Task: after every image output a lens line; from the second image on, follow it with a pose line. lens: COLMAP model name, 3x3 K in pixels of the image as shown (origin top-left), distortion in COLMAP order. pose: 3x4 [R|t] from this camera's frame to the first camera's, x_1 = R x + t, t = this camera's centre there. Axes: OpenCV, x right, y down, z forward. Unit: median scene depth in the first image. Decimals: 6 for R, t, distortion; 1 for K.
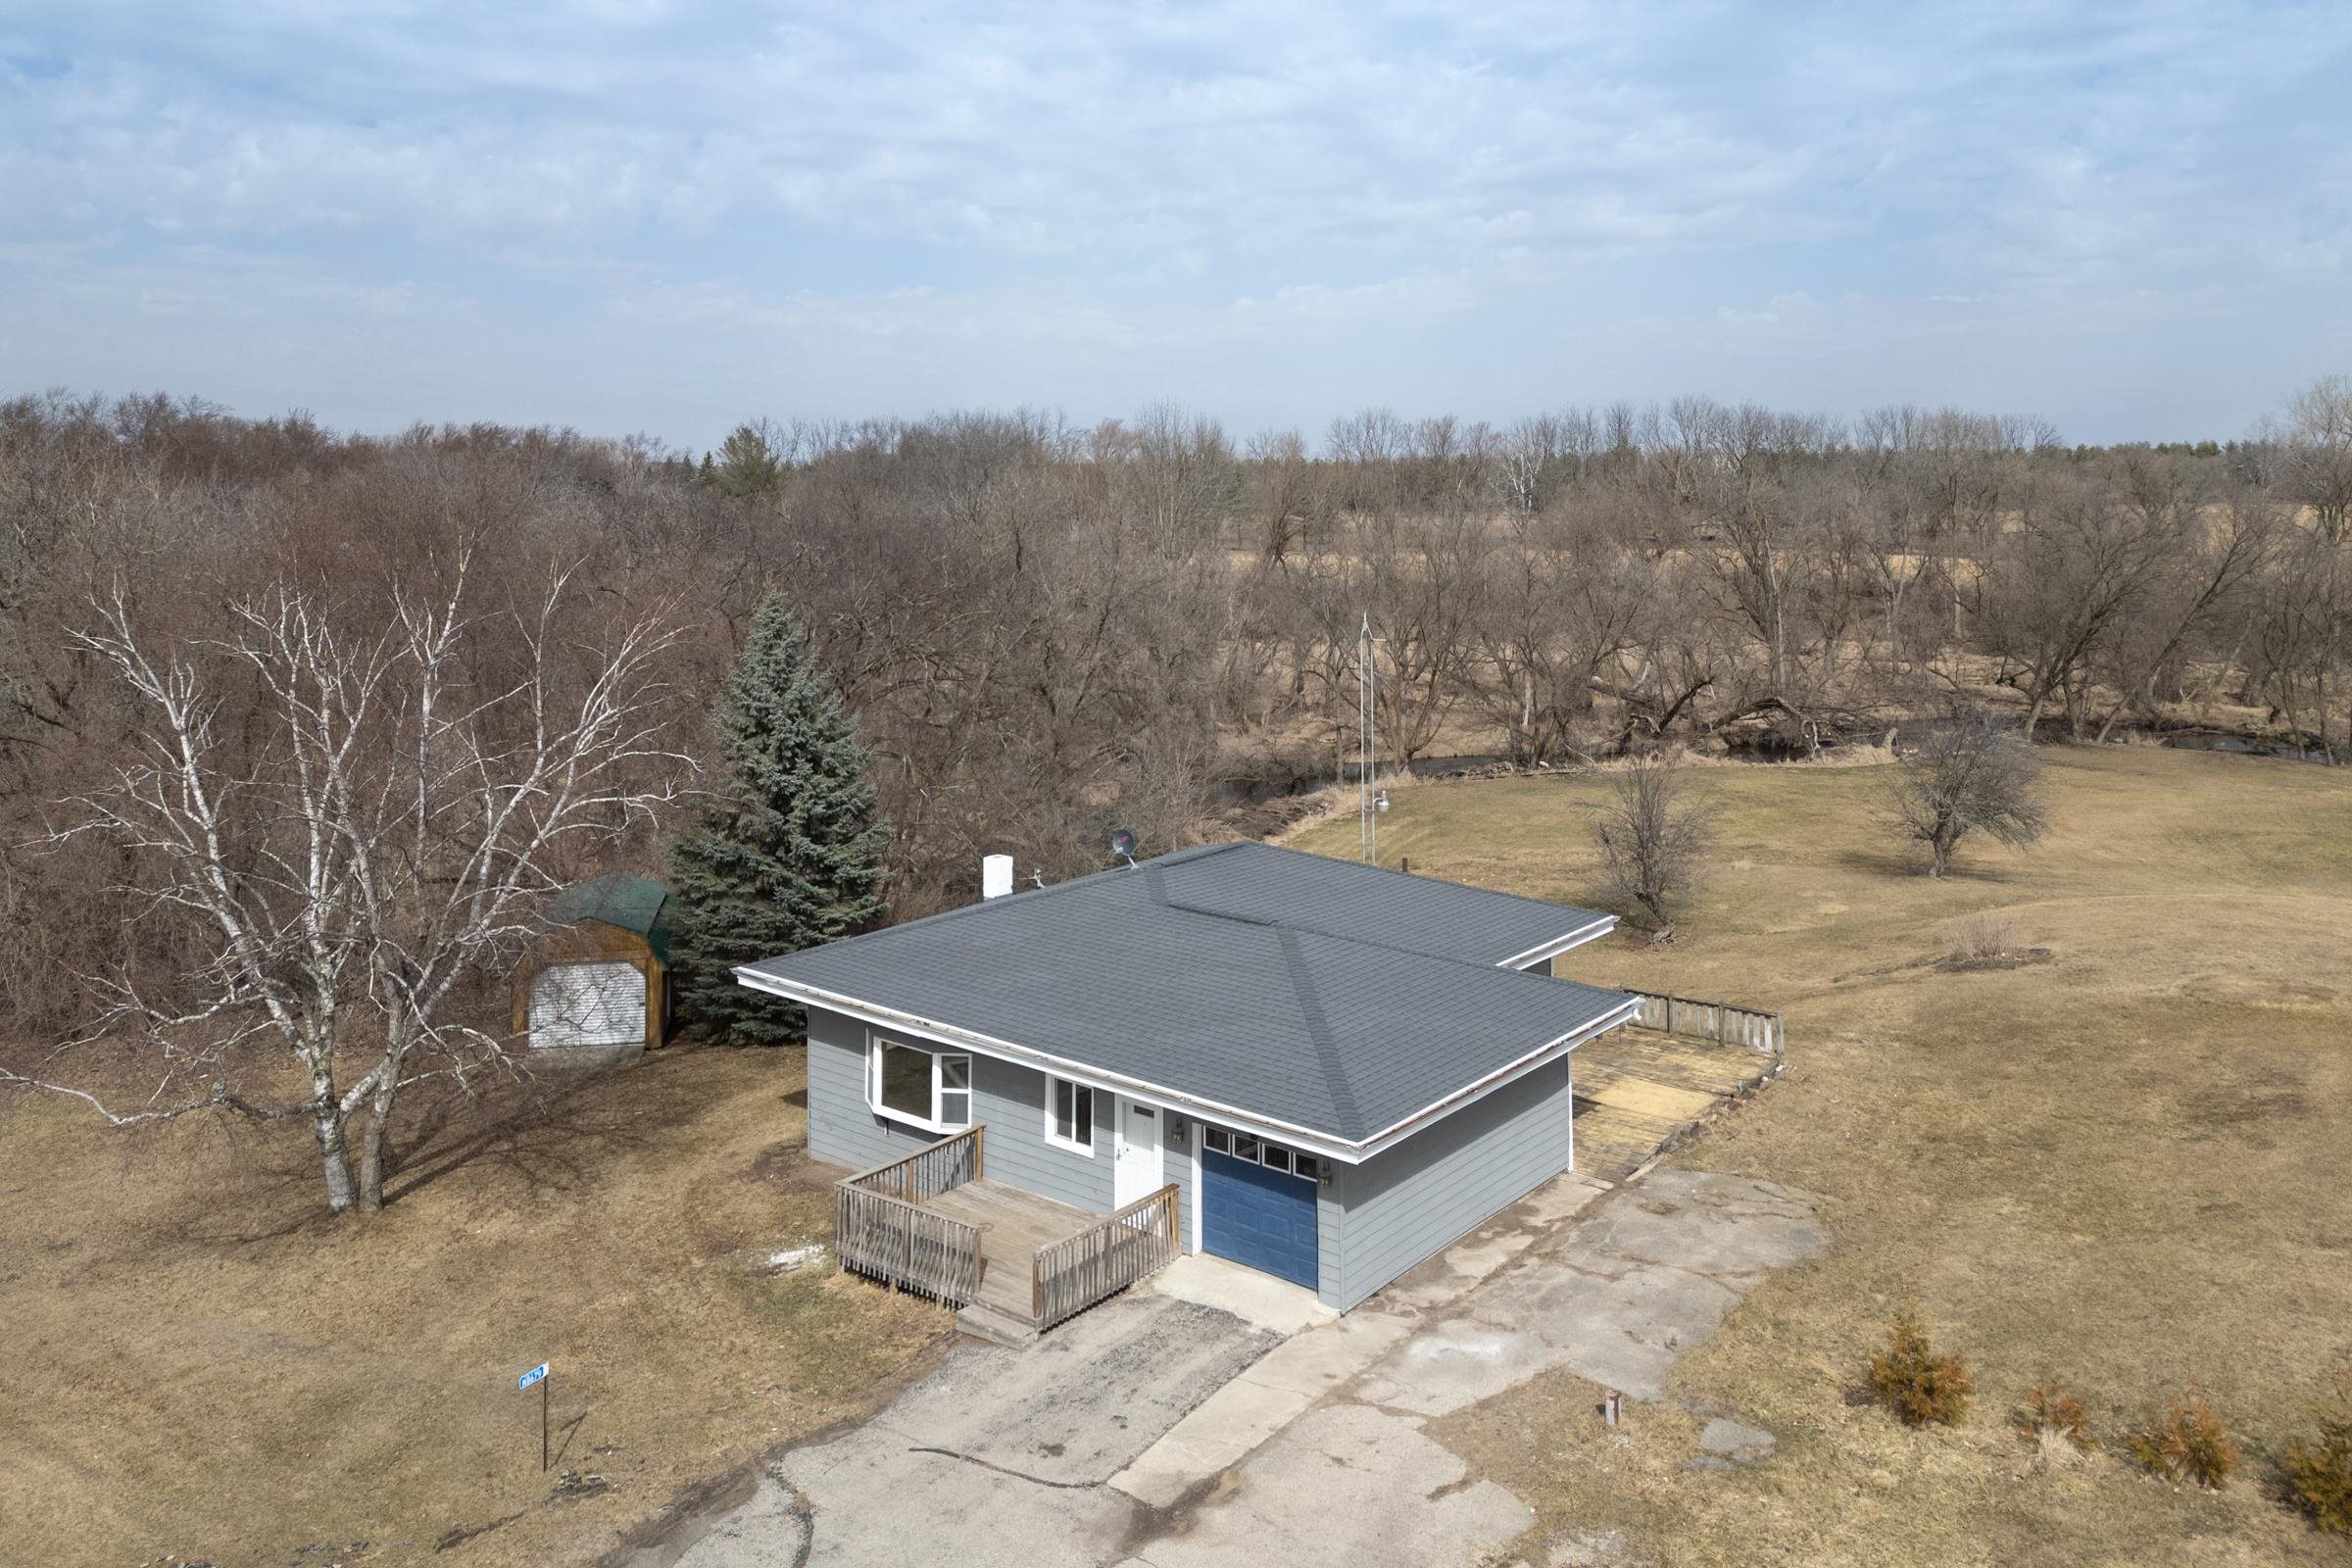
lens RADIAL K [[1756.4, 0, 1205.6], [0, 1756.4, 668.8], [0, 0, 1]] dist [0.029698, -0.006120]
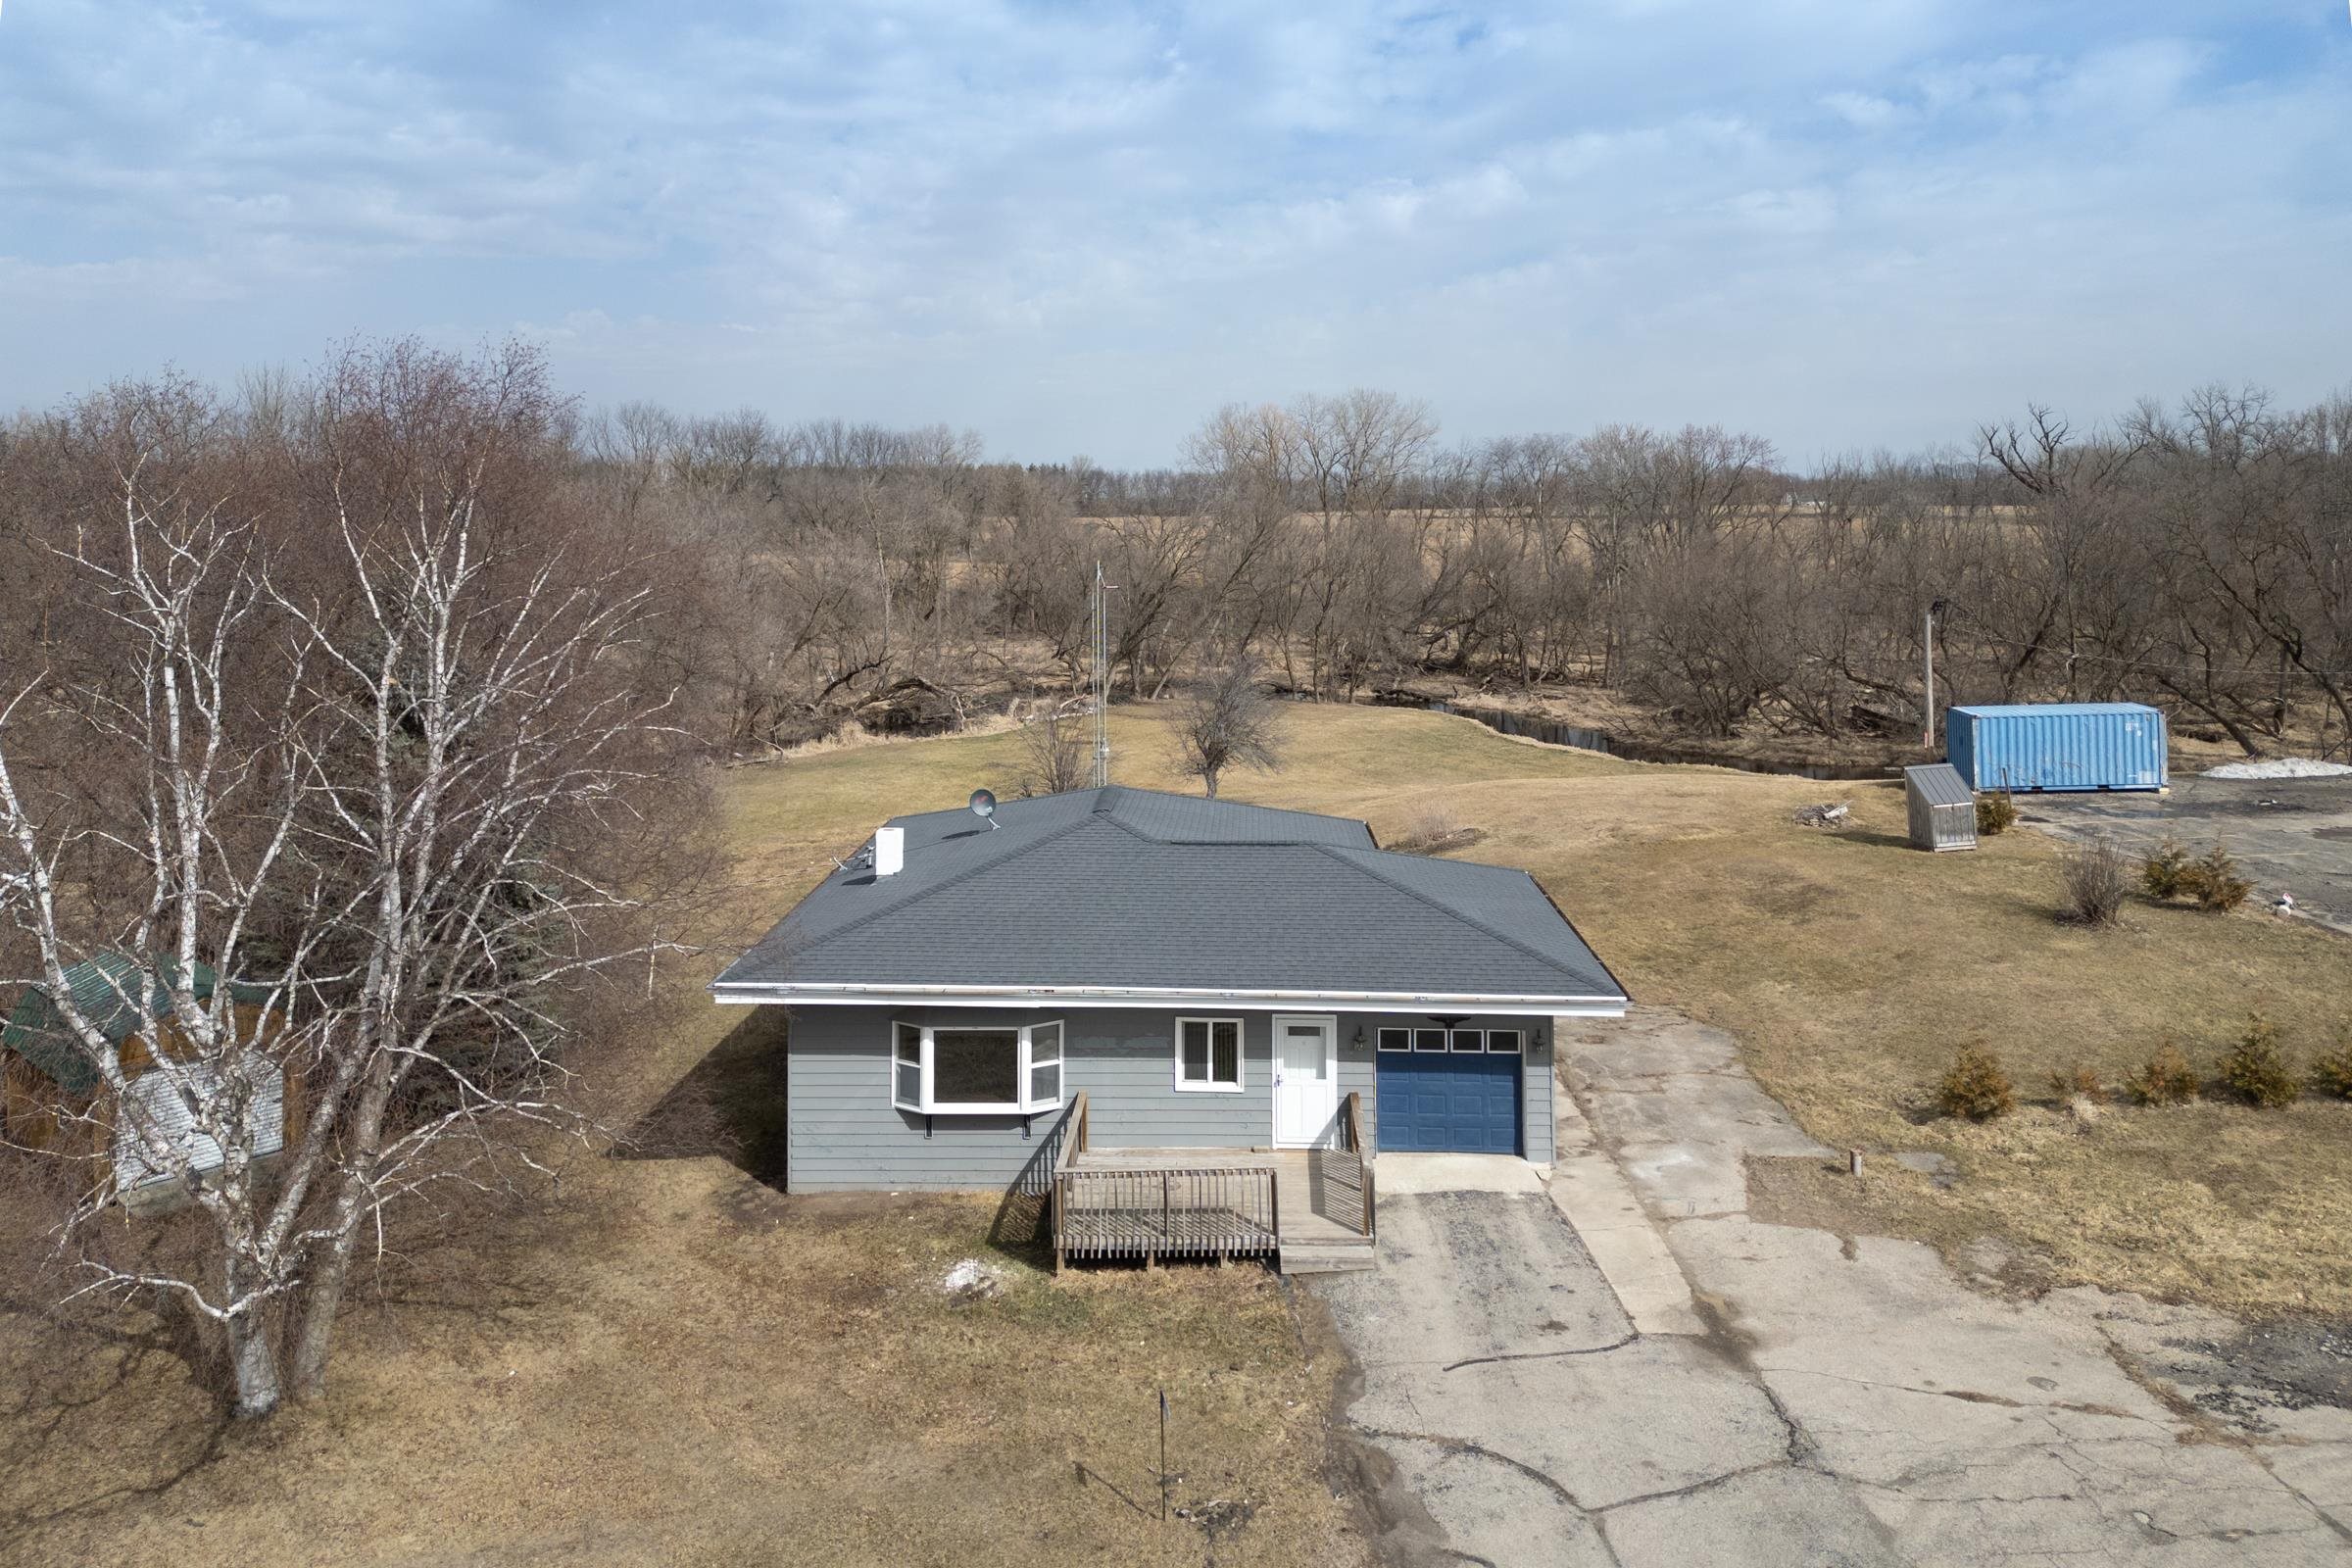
lens RADIAL K [[1706.5, 0, 1176.0], [0, 1706.5, 784.0], [0, 0, 1]] dist [0.034617, -0.006763]
pose [[0.798813, -0.096425, 0.593801, -0.595751], [0.061847, 0.995004, 0.078374, 0.031896], [-0.598391, -0.025881, 0.800786, 0.258936]]
